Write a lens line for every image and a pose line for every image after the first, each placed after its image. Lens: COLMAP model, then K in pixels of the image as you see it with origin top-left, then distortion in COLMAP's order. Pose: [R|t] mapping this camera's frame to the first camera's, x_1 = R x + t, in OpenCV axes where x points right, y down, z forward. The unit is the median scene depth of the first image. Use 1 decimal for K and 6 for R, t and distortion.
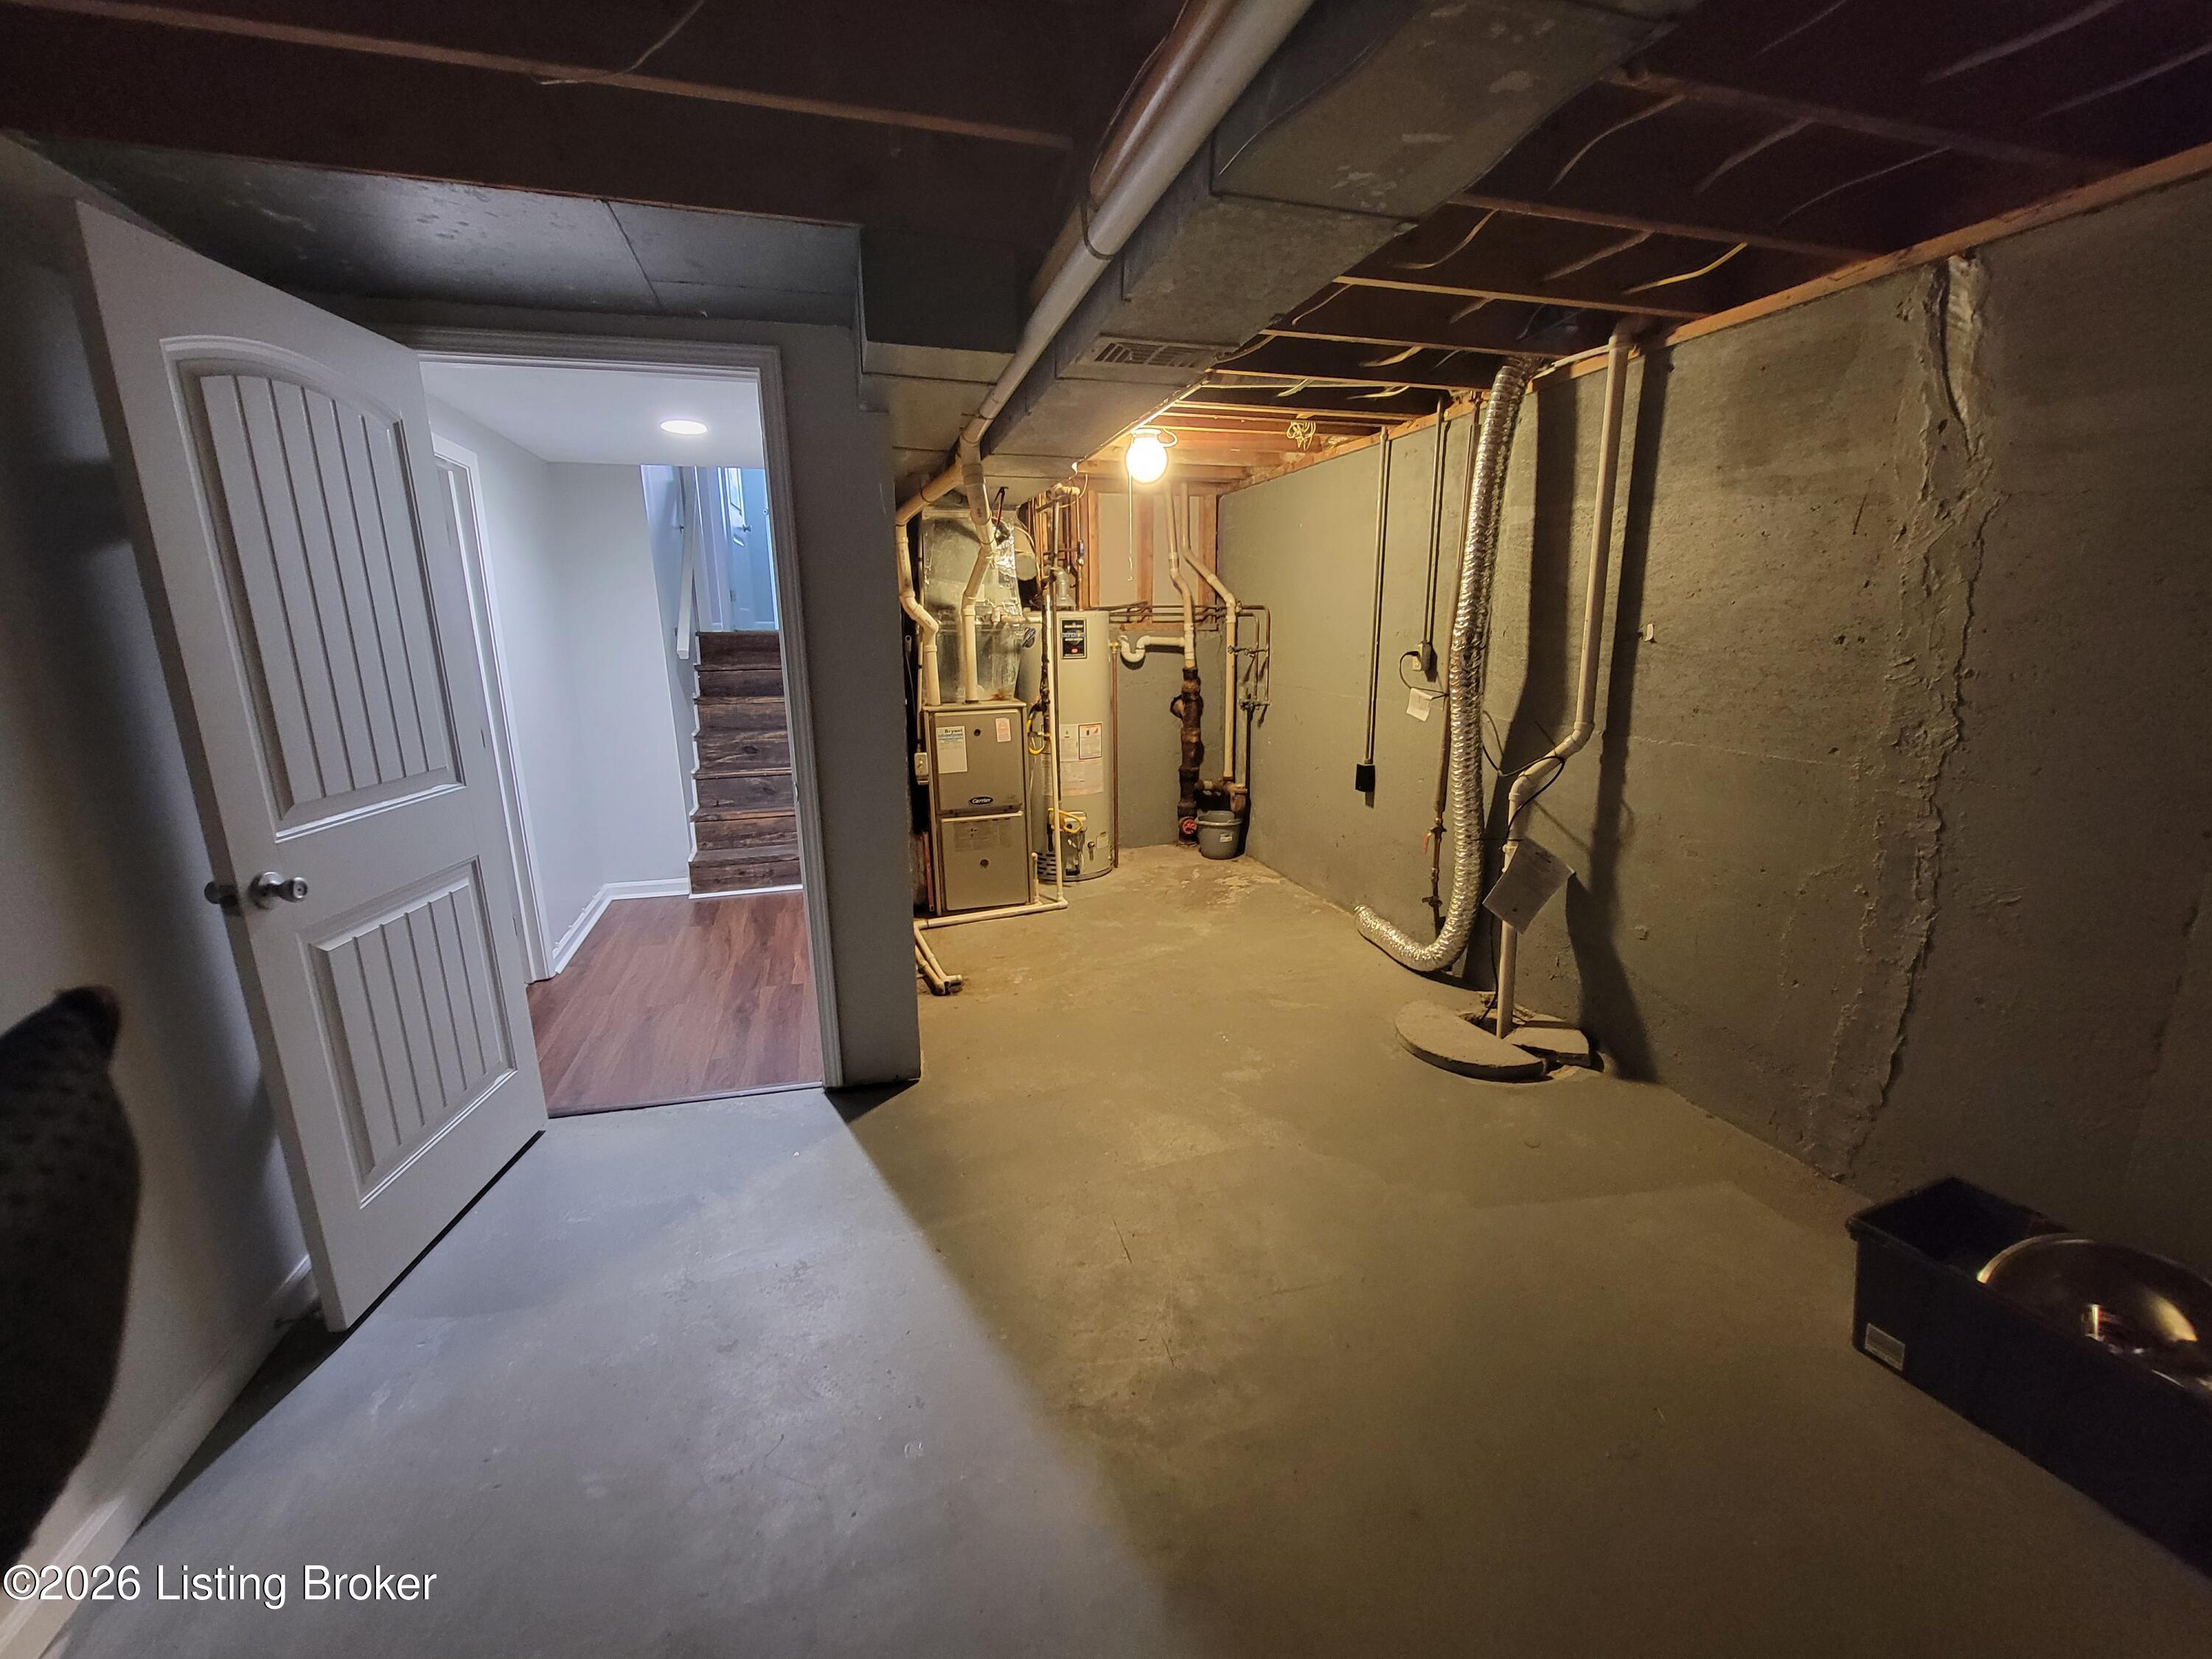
lens RADIAL K [[904.1, 0, 1110.6], [0, 904.1, 839.1], [0, 0, 1]] dist [-0.004582, 0.002903]
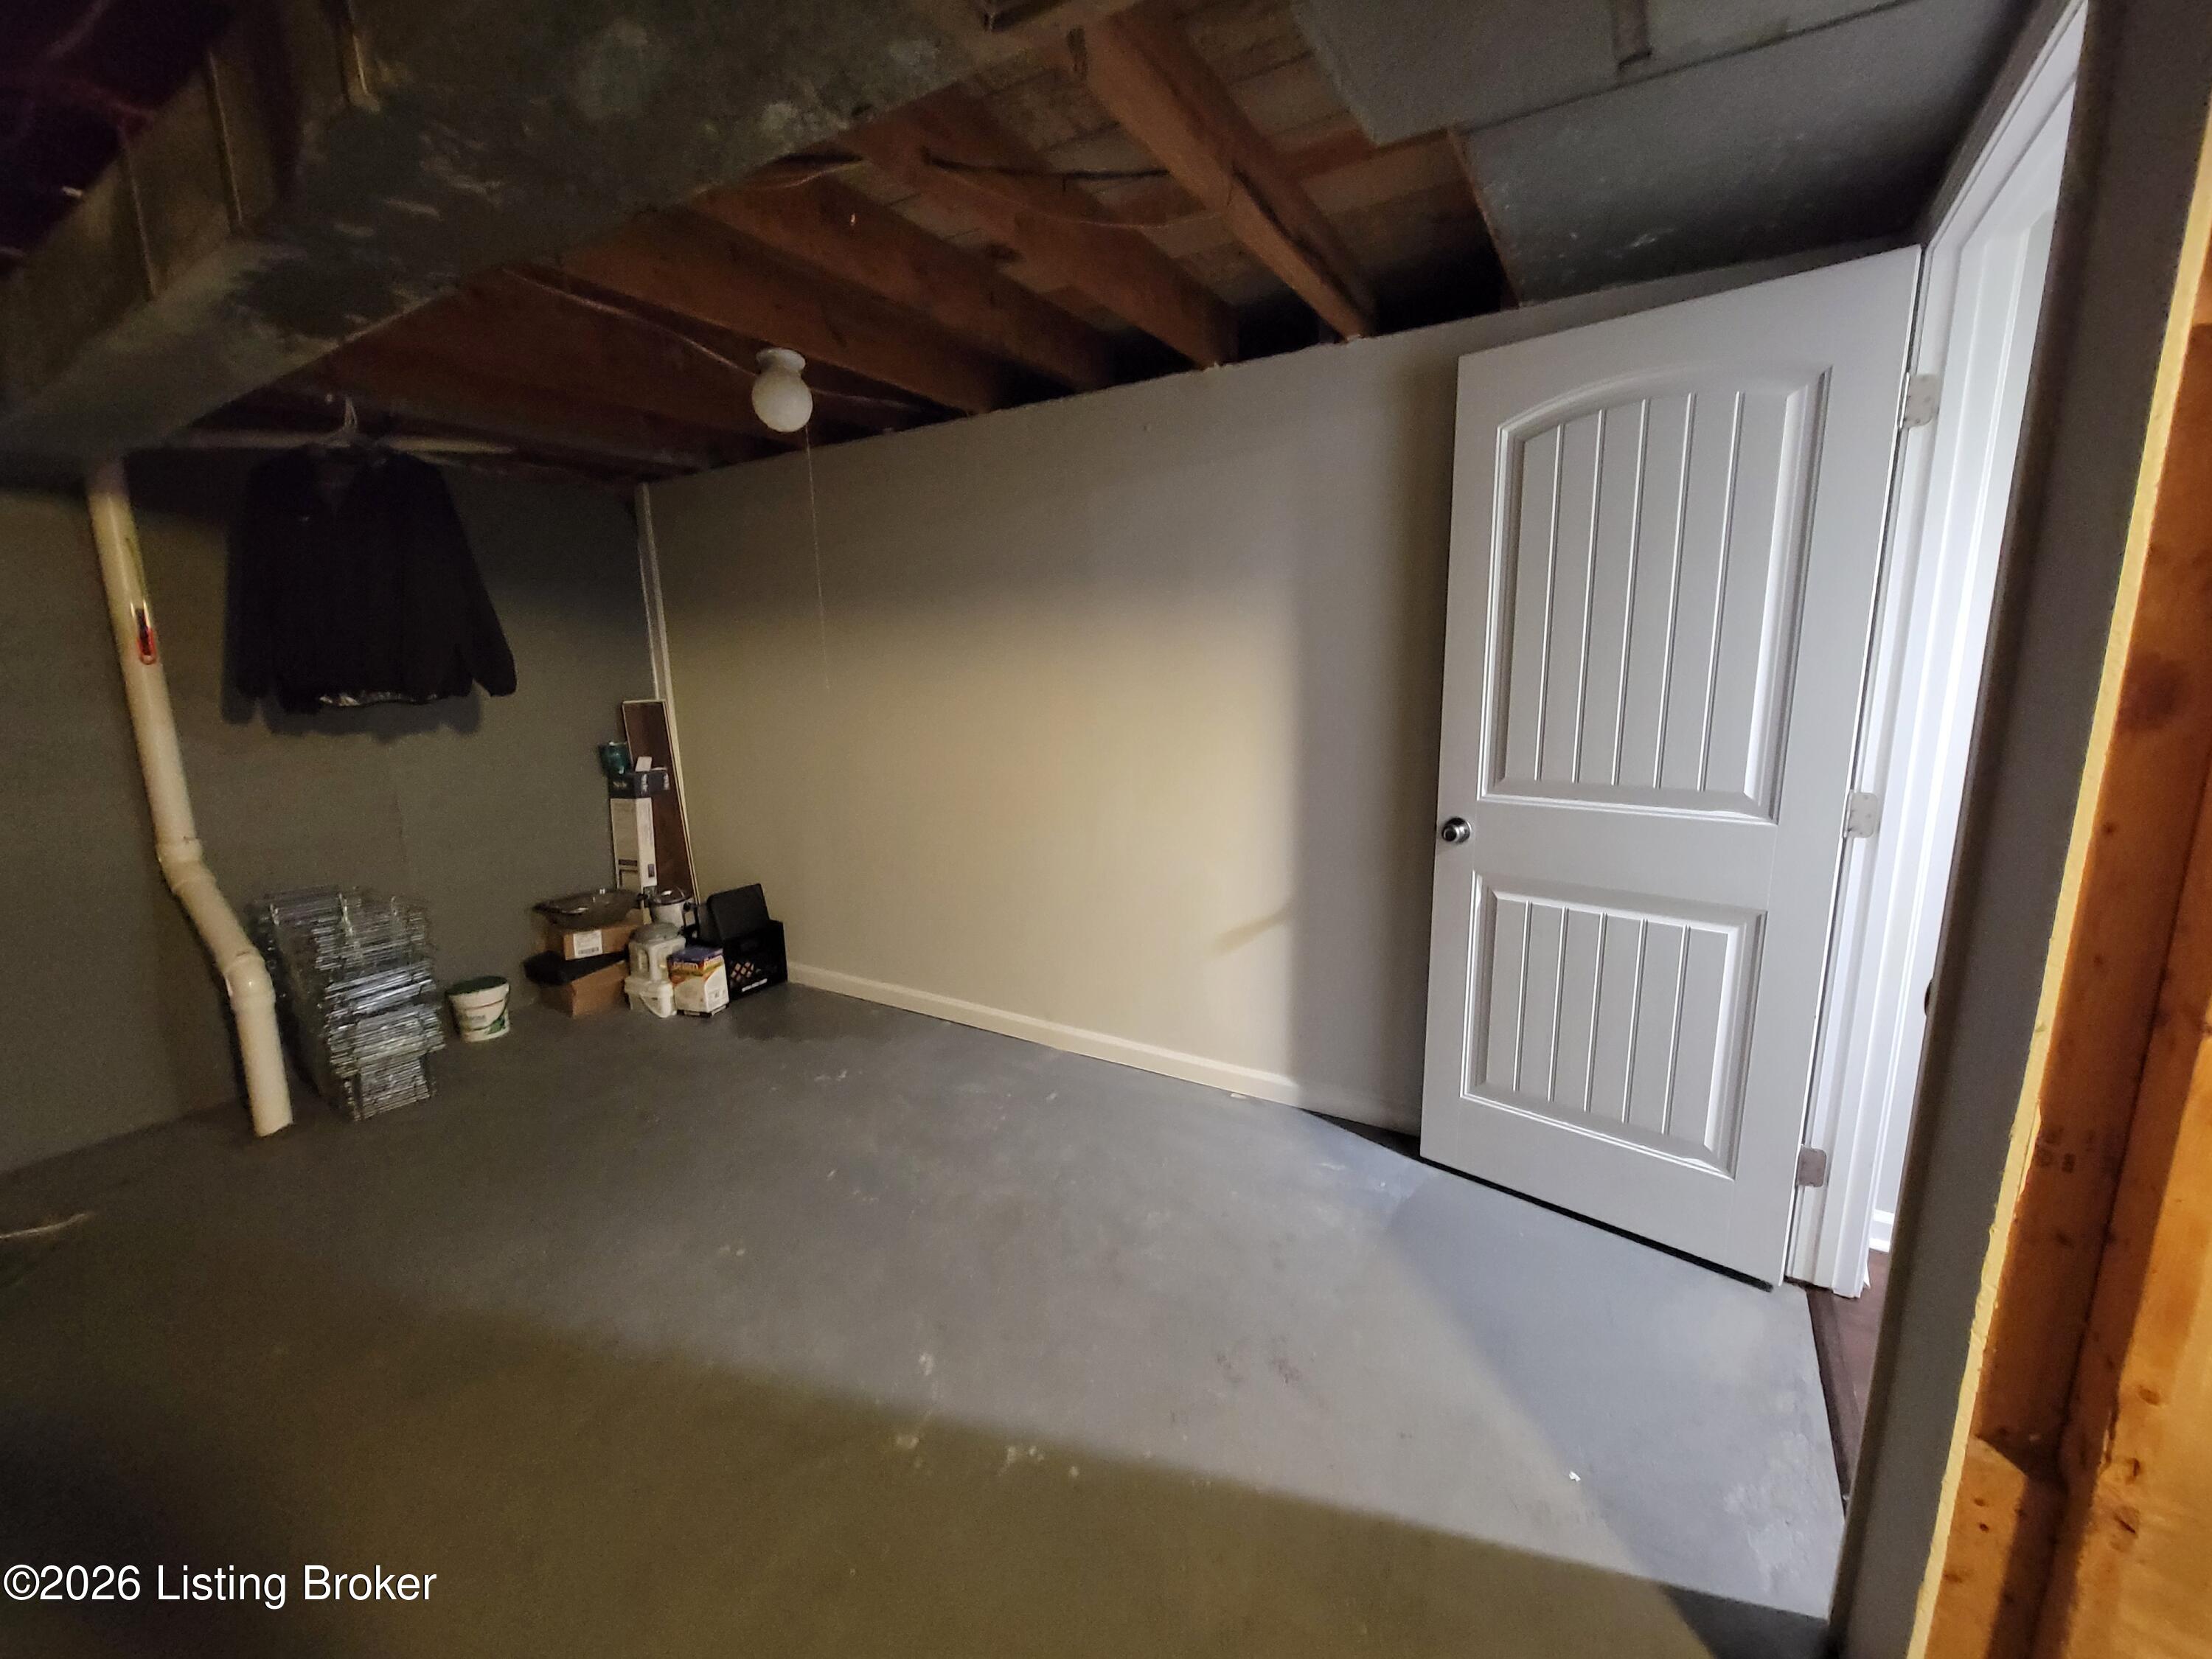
lens RADIAL K [[904.1, 0, 1113.2], [0, 904.1, 826.1], [0, 0, 1]] dist [-0.004582, 0.002903]
pose [[-0.741713, 0.151961, -0.653276, 0.294169], [-0.120551, 0.927931, 0.352720, -0.325817], [0.659795, 0.340370, -0.669939, 1.394582]]
